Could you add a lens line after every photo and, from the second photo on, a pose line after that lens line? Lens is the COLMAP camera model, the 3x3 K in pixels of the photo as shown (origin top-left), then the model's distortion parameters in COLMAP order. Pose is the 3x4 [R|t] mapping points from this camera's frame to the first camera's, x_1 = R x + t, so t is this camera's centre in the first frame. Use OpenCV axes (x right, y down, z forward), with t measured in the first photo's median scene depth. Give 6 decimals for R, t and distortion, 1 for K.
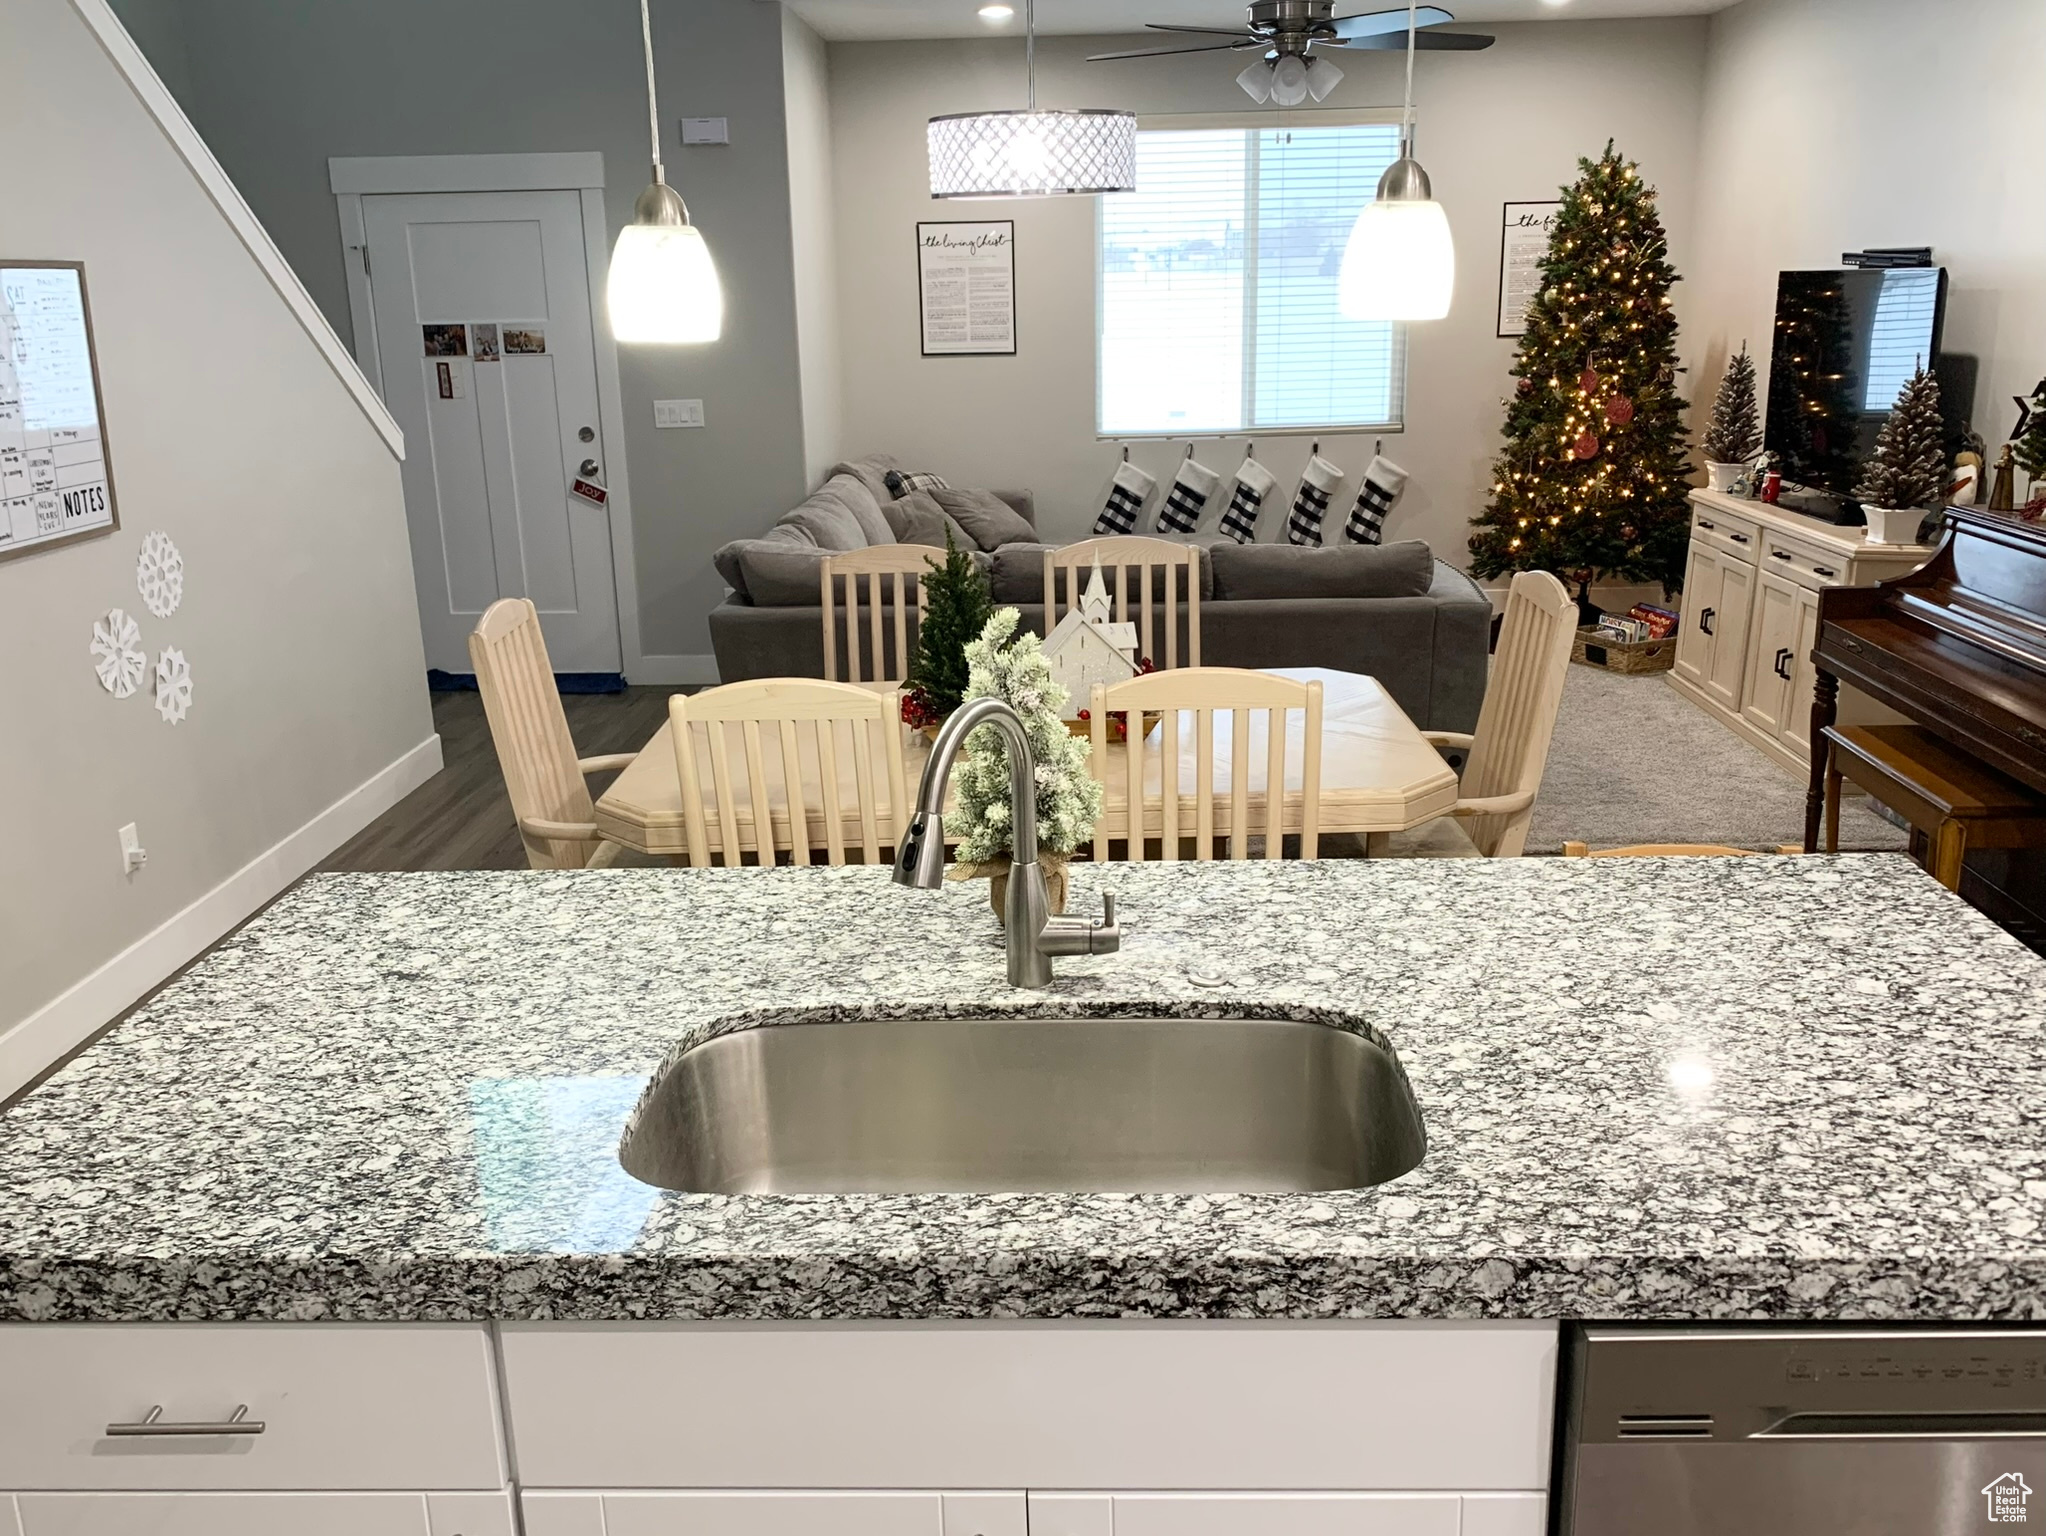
lens RADIAL K [[1680.5, 0, 997.8], [0, 1680.5, 812.0], [0, 0, 1]] dist [0.048376, -0.091559]
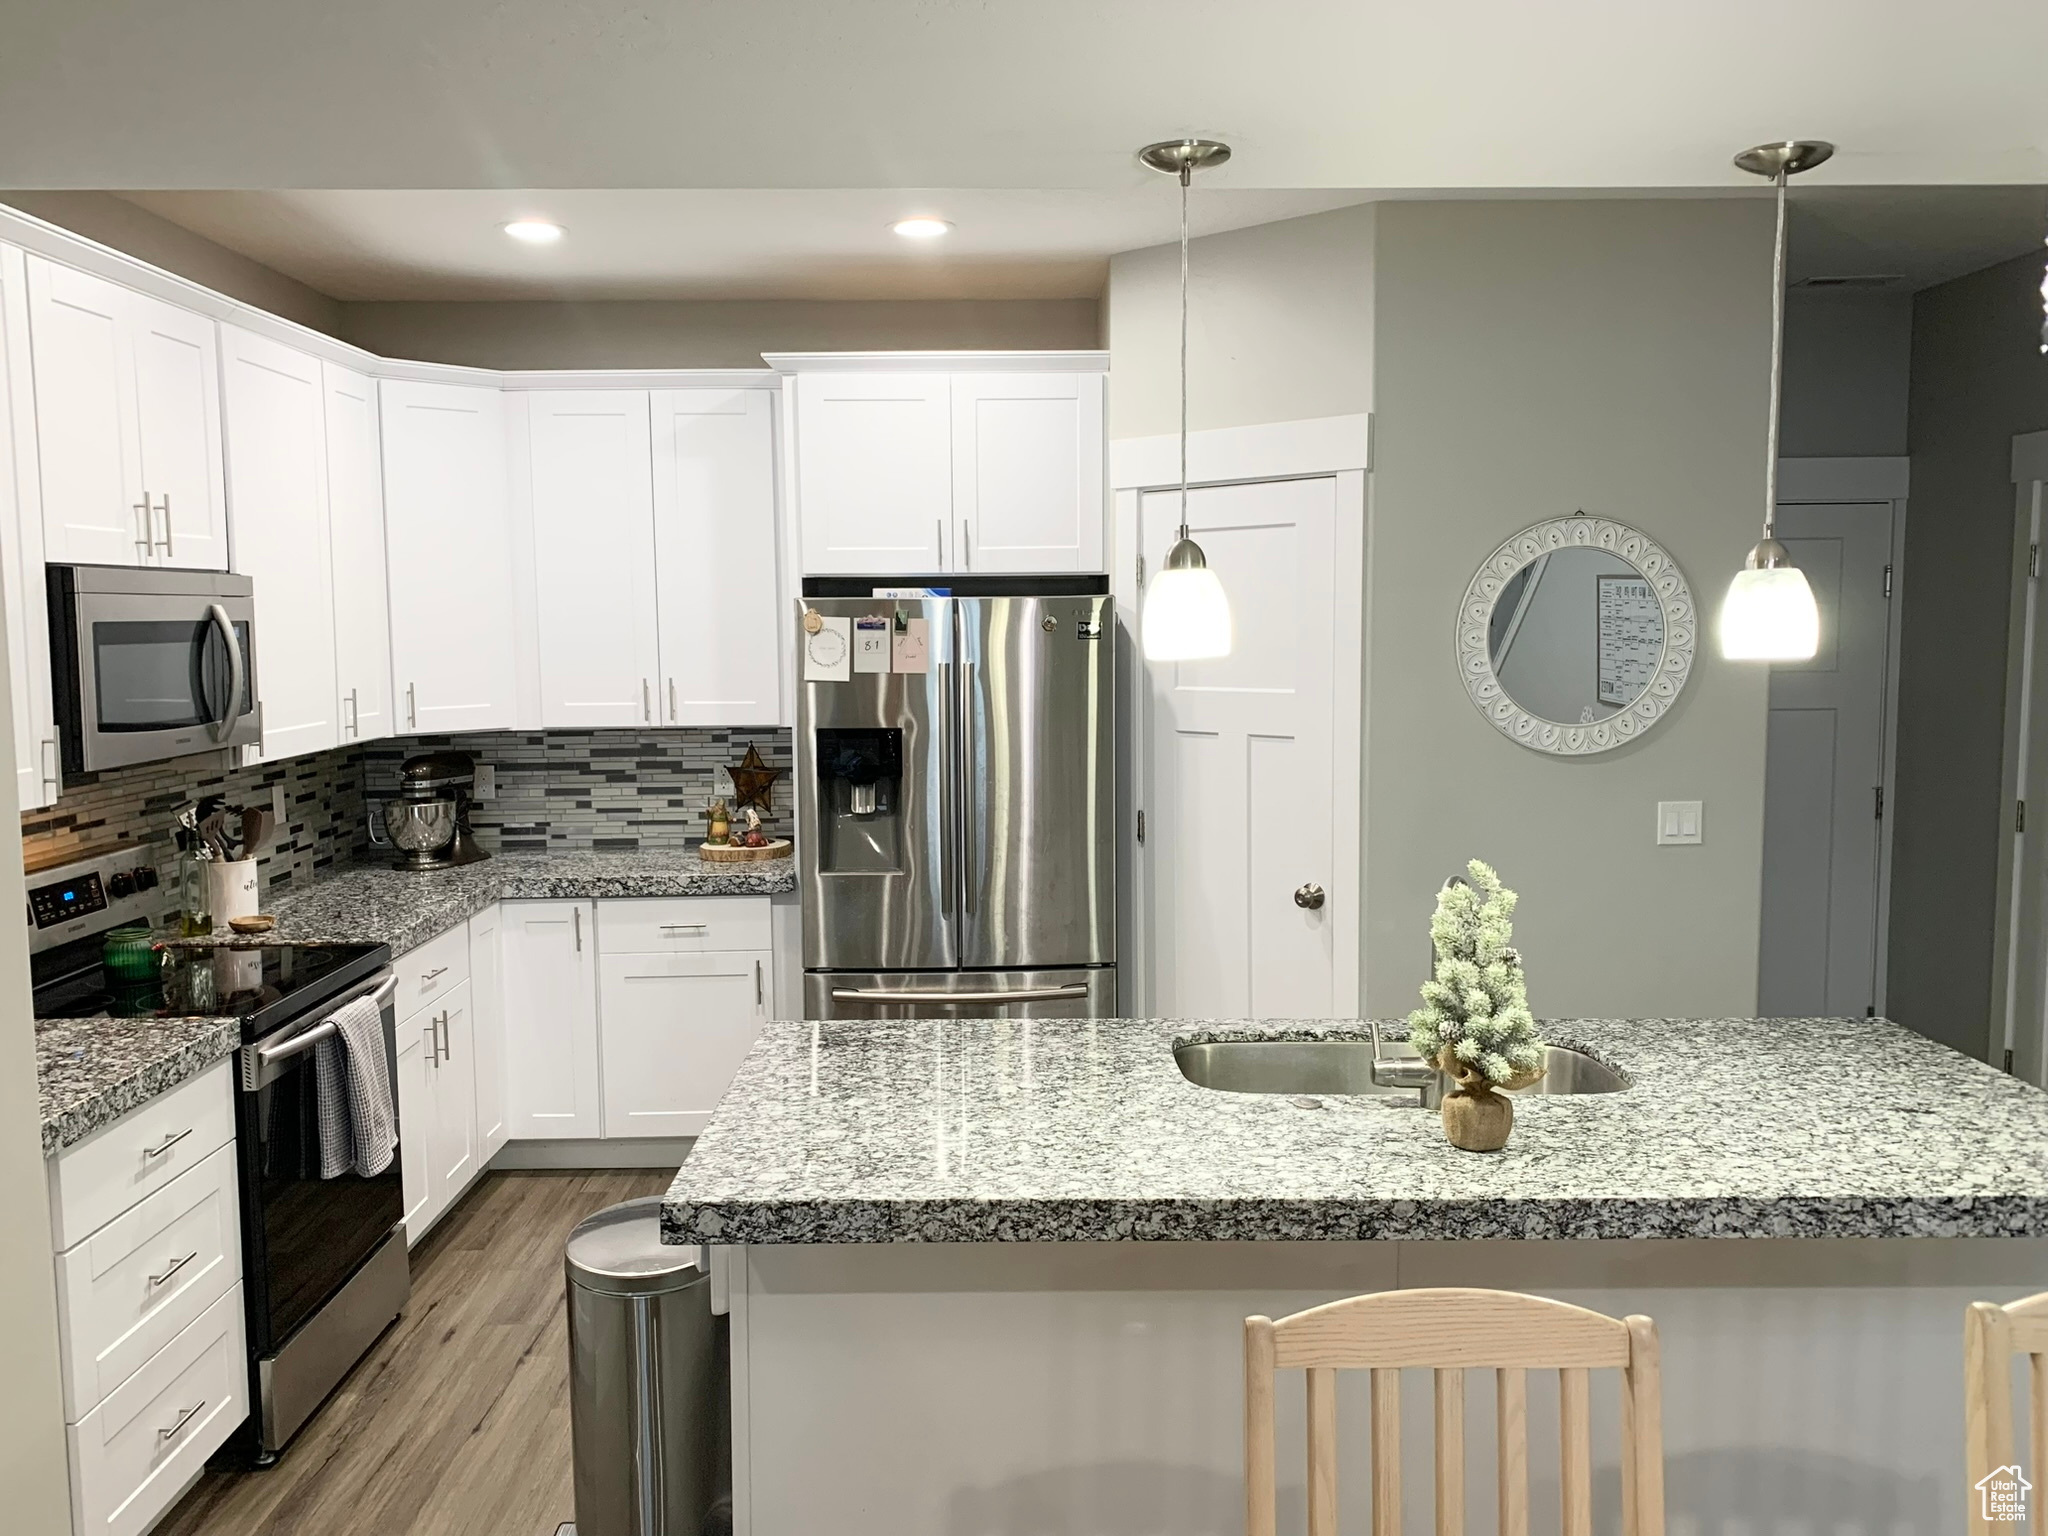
lens RADIAL K [[1682.1, 0, 1020.1], [0, 1682.1, 773.9], [0, 0, 1]] dist [0.048376, -0.091559]
pose [[-0.996764, 0.036689, -0.071524, 0.424284], [0.005467, 0.918647, 0.395041, -0.660451], [0.080199, 0.393371, -0.915875, 2.016705]]
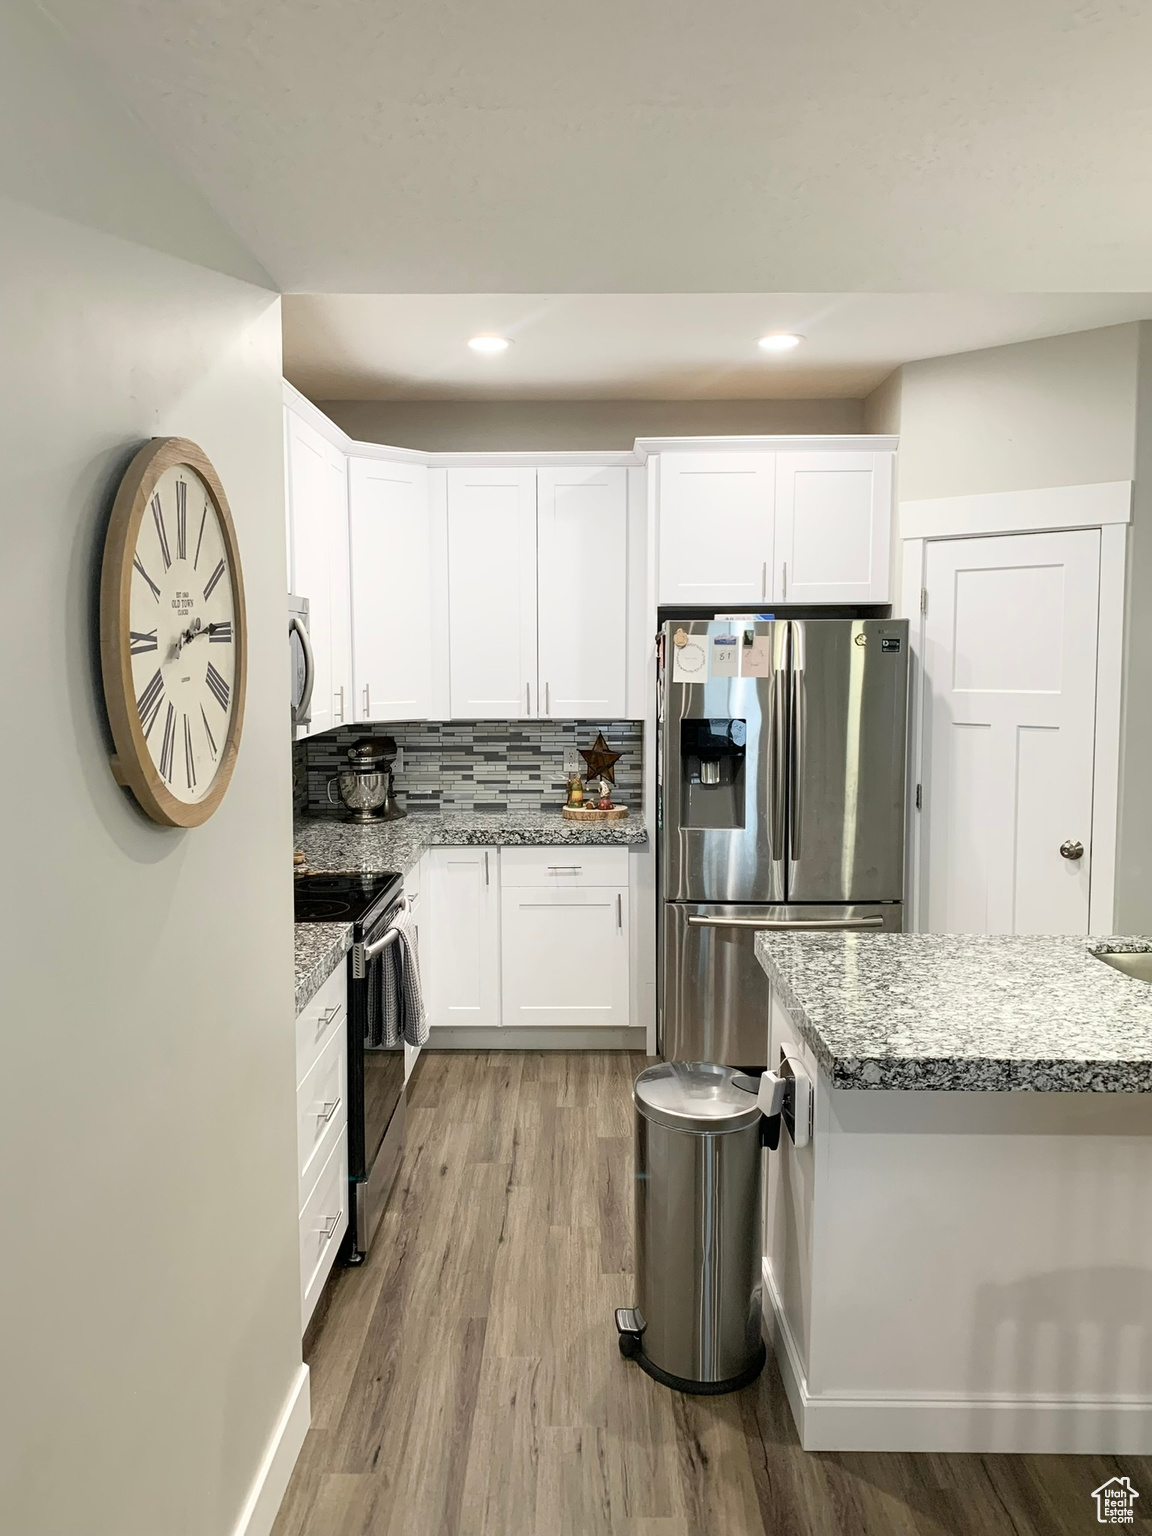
lens RADIAL K [[1261.6, 0, 551.4], [0, 1261.6, 755.2], [0, 0, 1]] dist [0.048376, -0.091559]
pose [[-0.998772, 0.026520, -0.041844, 0.867741], [0.008563, 0.924353, 0.381443, -0.624588], [0.048795, 0.380616, -0.923445, 1.990761]]
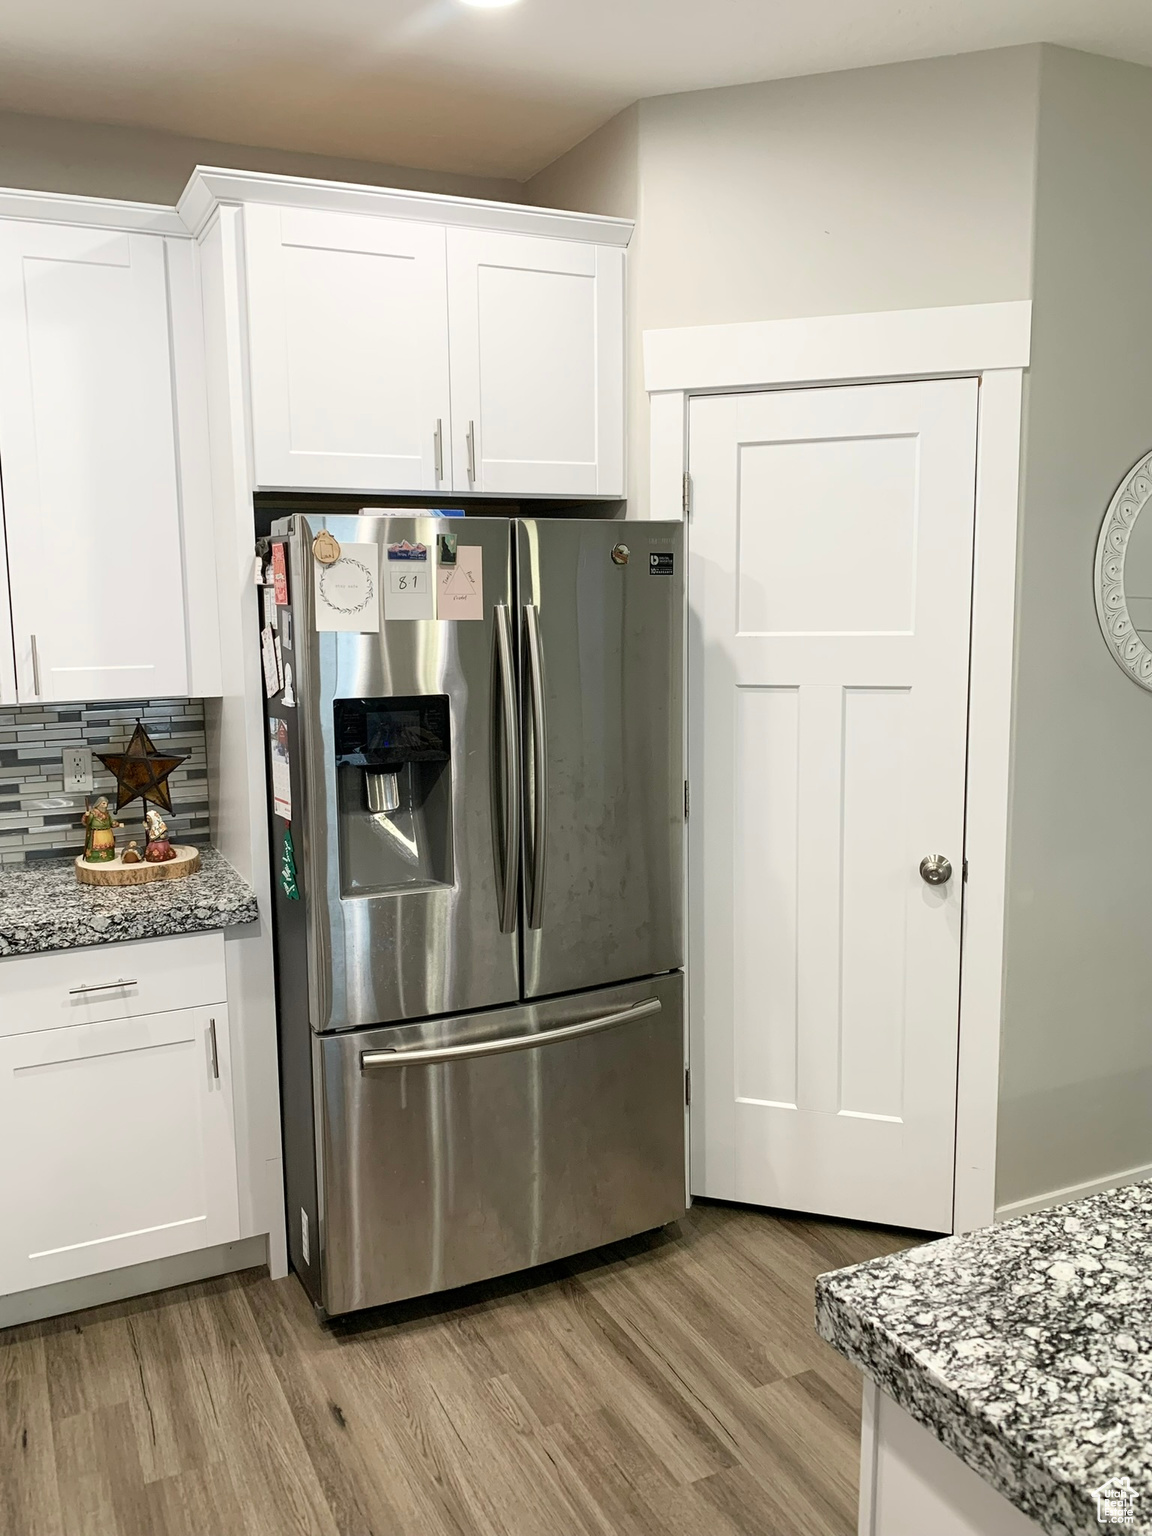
lens RADIAL K [[1261.6, 0, 586.8], [0, 1261.6, 758.2], [0, 0, 1]] dist [0.048376, -0.091559]
pose [[-0.868922, 0.098676, -0.485012, 0.922775], [-0.122230, 0.906792, 0.403469, -0.288940], [0.479618, 0.409867, -0.775871, 0.968663]]
